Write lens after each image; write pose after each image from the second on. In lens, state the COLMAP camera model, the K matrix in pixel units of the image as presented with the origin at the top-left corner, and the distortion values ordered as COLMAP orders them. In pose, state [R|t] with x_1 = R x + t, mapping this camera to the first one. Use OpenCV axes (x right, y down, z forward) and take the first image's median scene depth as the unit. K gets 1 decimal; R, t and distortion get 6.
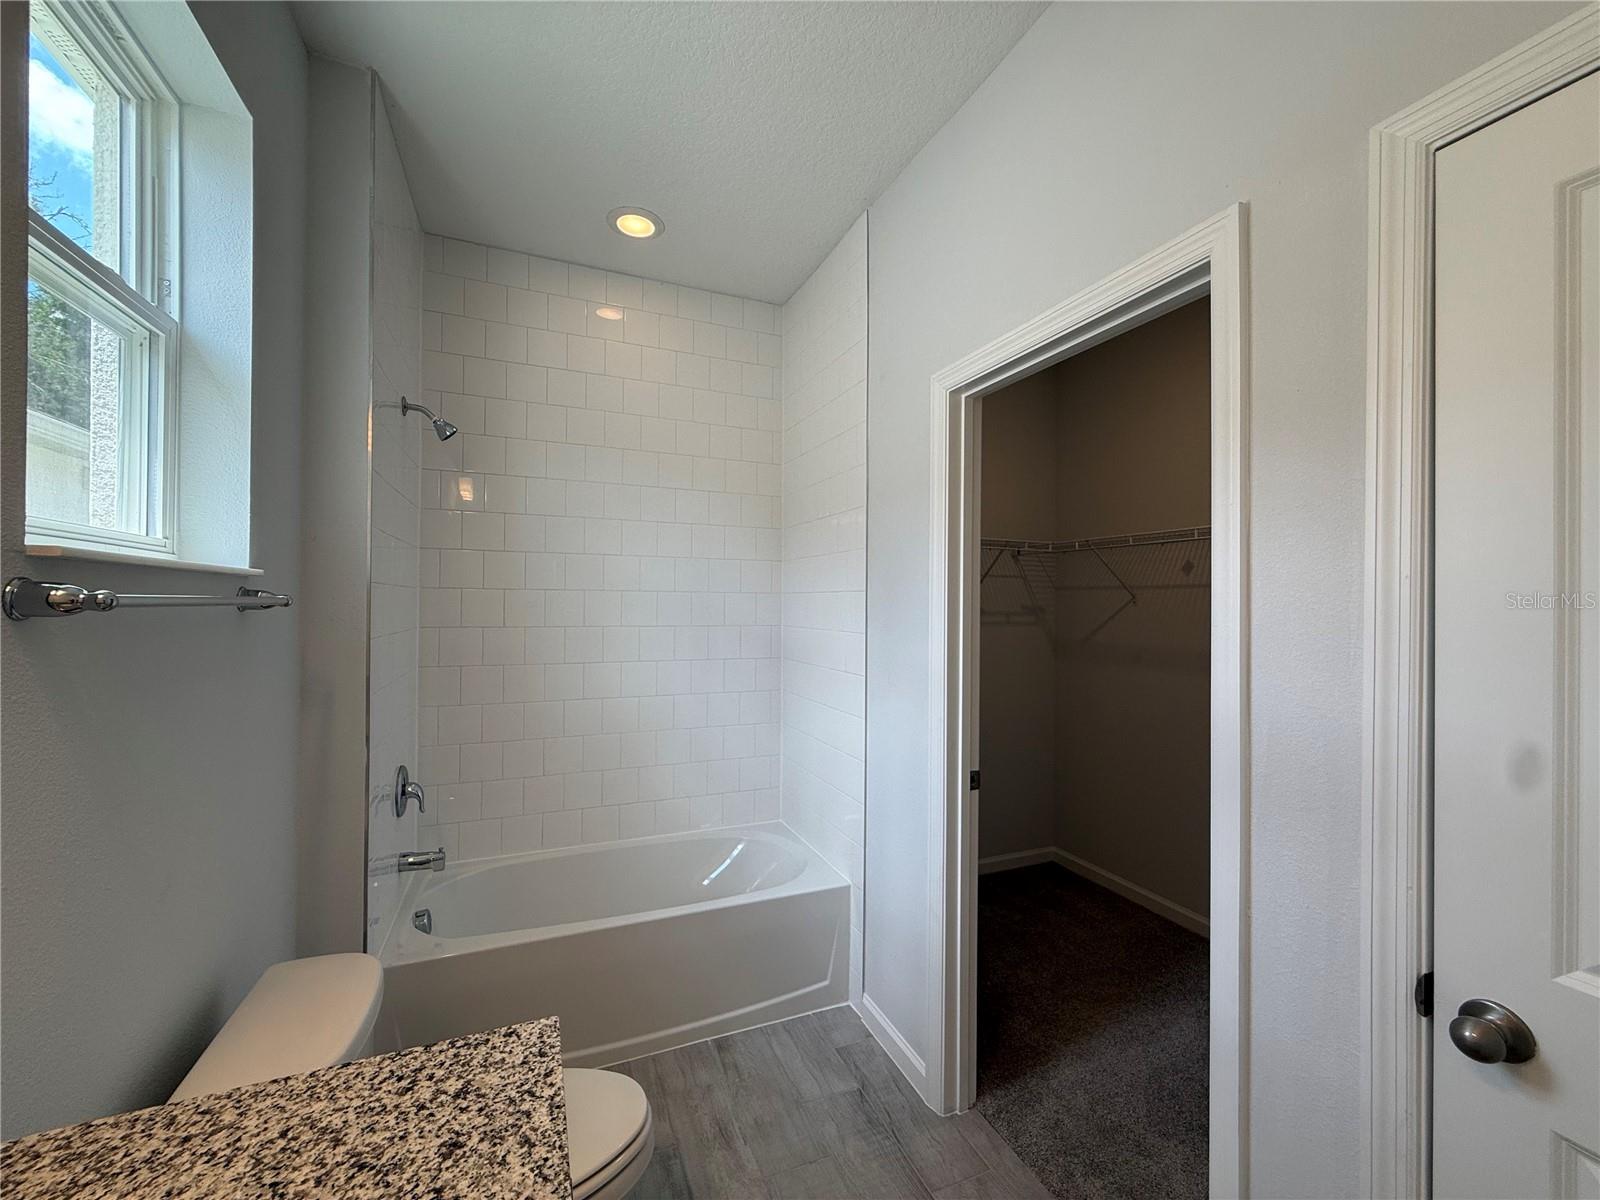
lens RADIAL K [[655.5, 0, 796.9], [0, 655.5, 599.2], [0, 0, 1]] dist [0.000102, 0.000194]
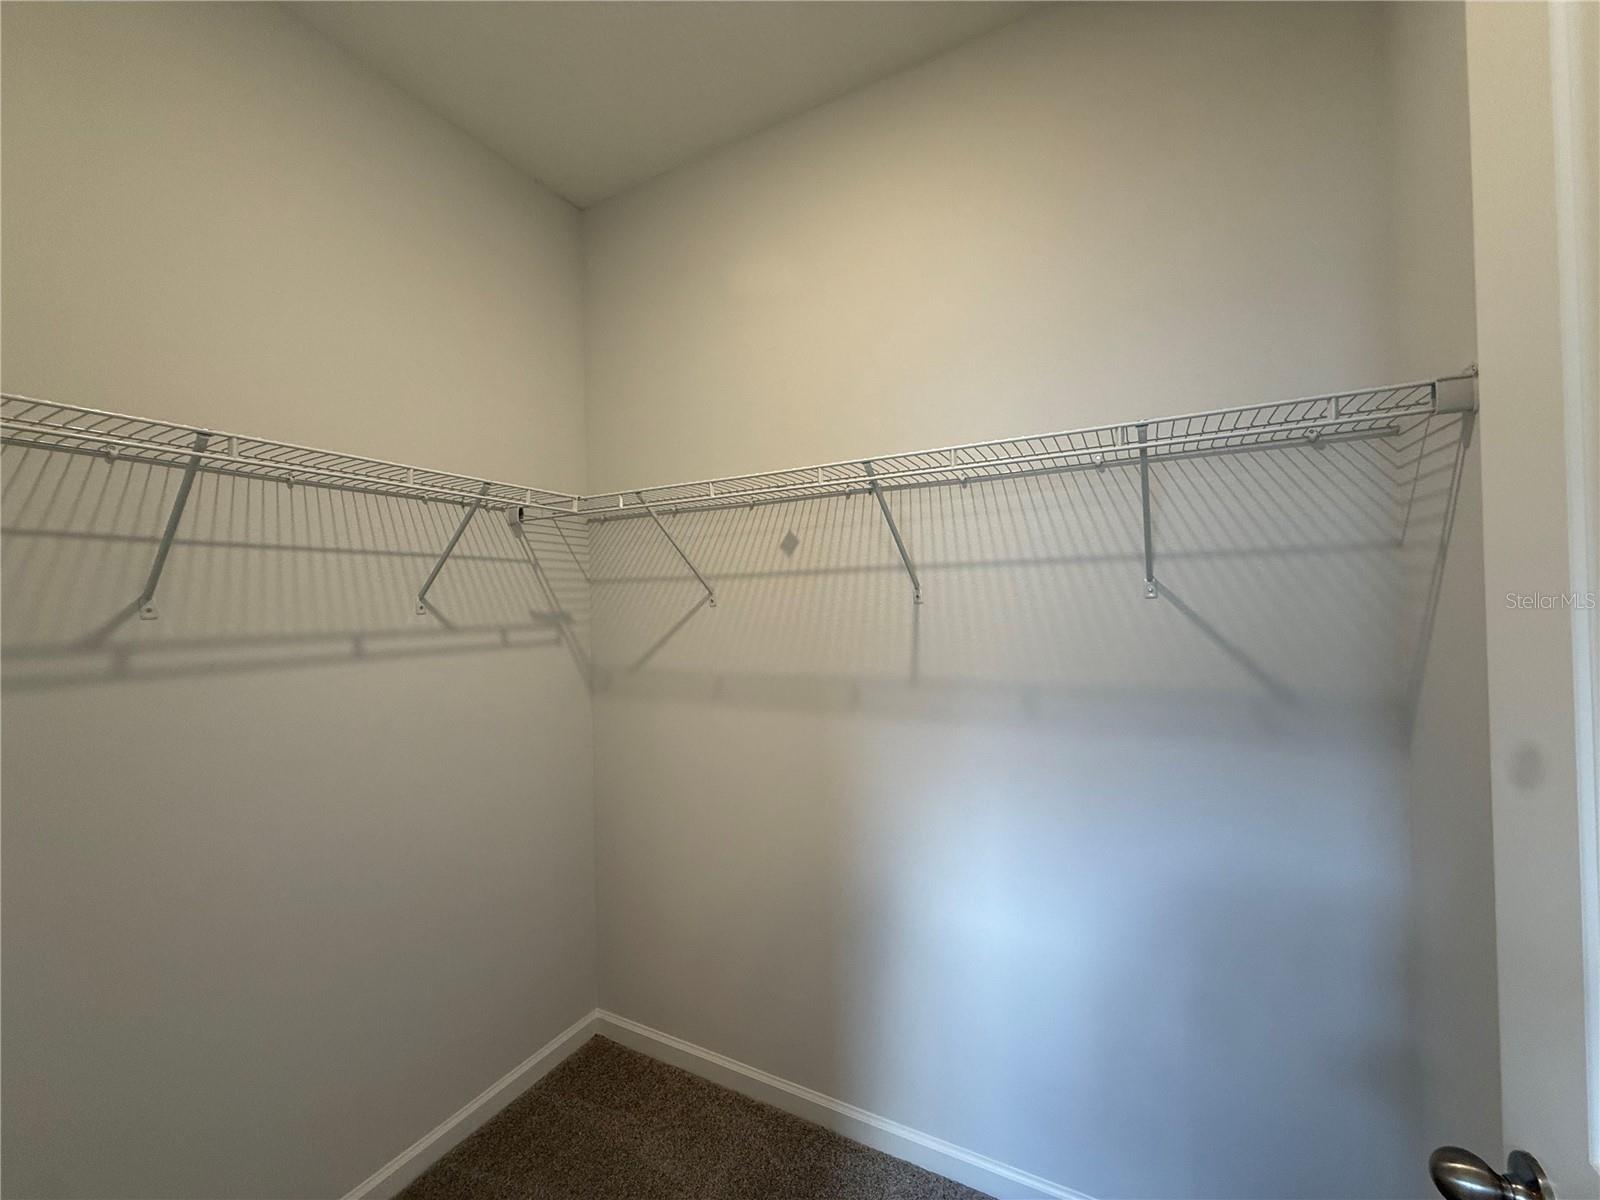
lens RADIAL K [[655.5, 0, 805.2], [0, 655.5, 604.1], [0, 0, 1]] dist [0.000102, 0.000194]
pose [[0.791344, -0.029565, 0.610656, 0.198151], [0.024655, 0.999561, 0.016443, -0.000604], [-0.610874, 0.002043, 0.791725, 0.435915]]
